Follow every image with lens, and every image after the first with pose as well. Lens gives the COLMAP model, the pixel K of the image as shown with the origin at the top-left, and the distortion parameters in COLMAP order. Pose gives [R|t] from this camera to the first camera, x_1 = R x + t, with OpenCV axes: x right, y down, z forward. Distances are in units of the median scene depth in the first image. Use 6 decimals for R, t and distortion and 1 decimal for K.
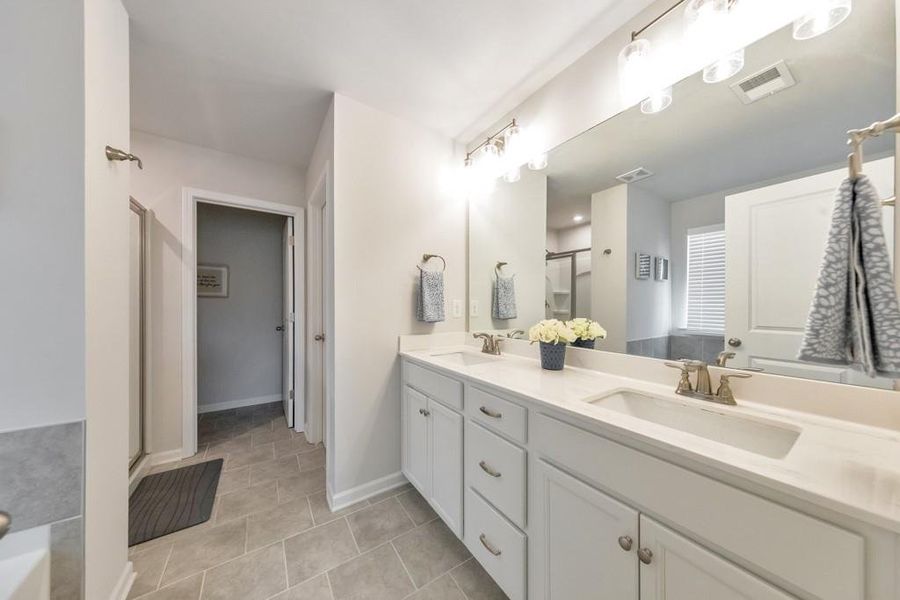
lens RADIAL K [[285.6, 0, 450.6], [0, 285.6, 293.5], [0, 0, 1]] dist [0.000124, -0.000013]
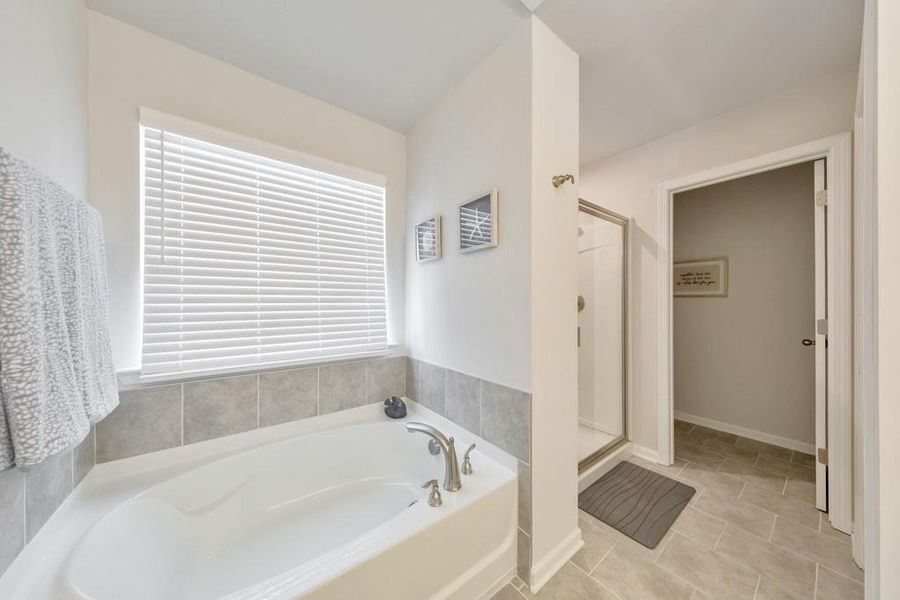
lens RADIAL K [[284.9, 0, 451.0], [0, 284.9, 302.9], [0, 0, 1]] dist [0.002239, 0.000047]
pose [[0.048586, -0.004980, -0.998807, 0.004303], [0.037714, 0.999284, -0.003148, 0.011086], [0.998107, -0.037516, 0.048739, 0.318755]]
